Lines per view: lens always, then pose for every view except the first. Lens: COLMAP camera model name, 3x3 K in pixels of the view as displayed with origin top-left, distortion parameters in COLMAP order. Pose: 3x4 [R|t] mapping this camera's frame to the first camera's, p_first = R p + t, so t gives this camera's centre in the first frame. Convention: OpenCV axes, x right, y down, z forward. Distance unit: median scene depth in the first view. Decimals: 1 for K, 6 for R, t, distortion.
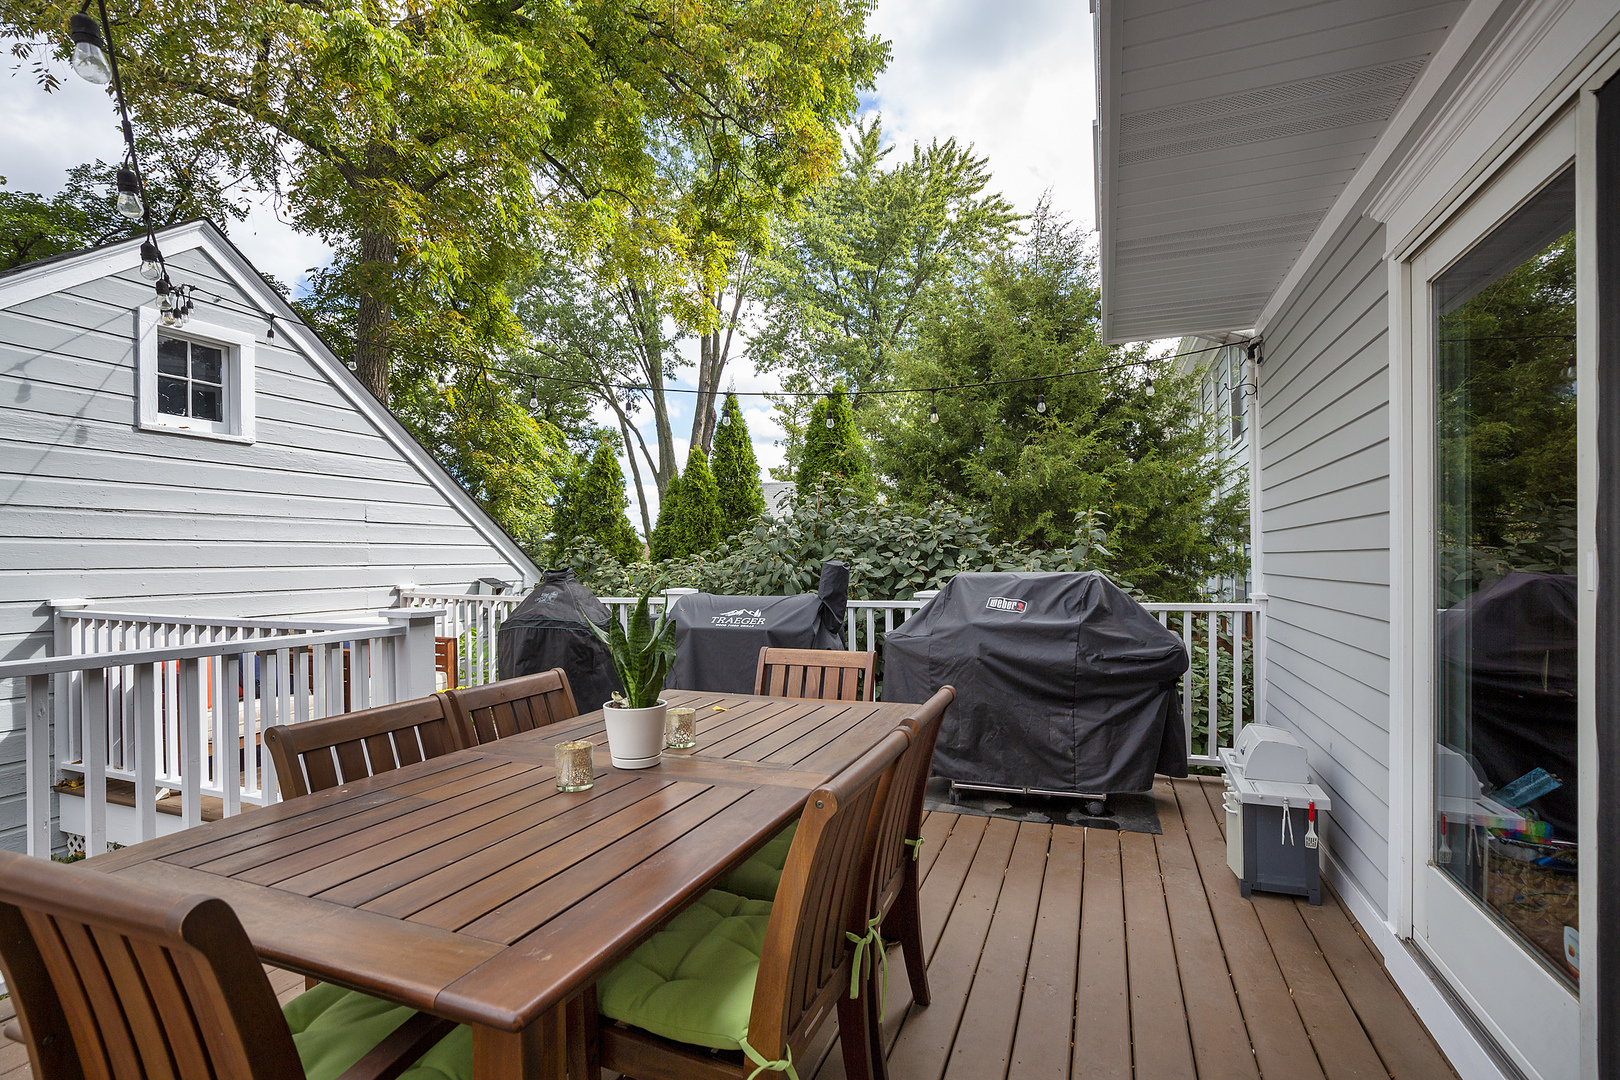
lens RADIAL K [[757.5, 0, 801.3], [0, 757.5, 549.7], [0, 0, 1]] dist [-0.000691, -0.000474]
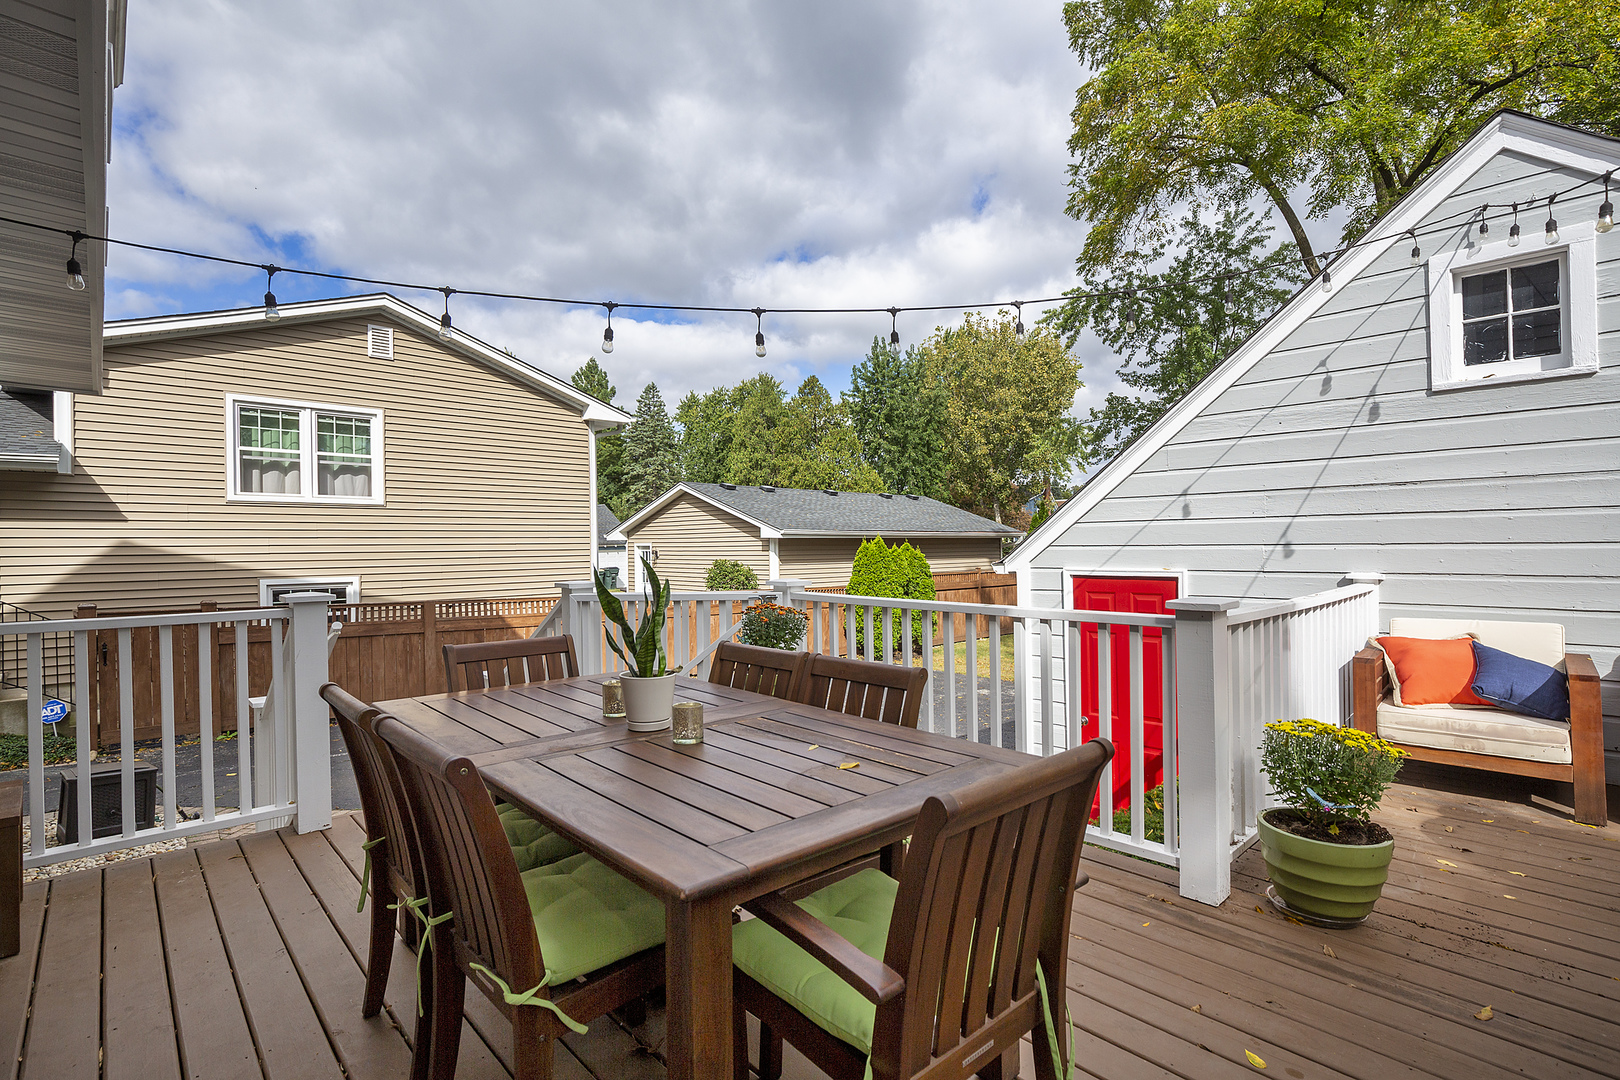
lens RADIAL K [[757.5, 0, 801.3], [0, 757.5, 549.7], [0, 0, 1]] dist [-0.000691, -0.000474]
pose [[-0.418405, 0.014088, -0.908151, 0.272160], [0.023818, 0.999706, 0.004534, 0.009524], [0.907948, -0.019733, -0.418618, 0.657292]]
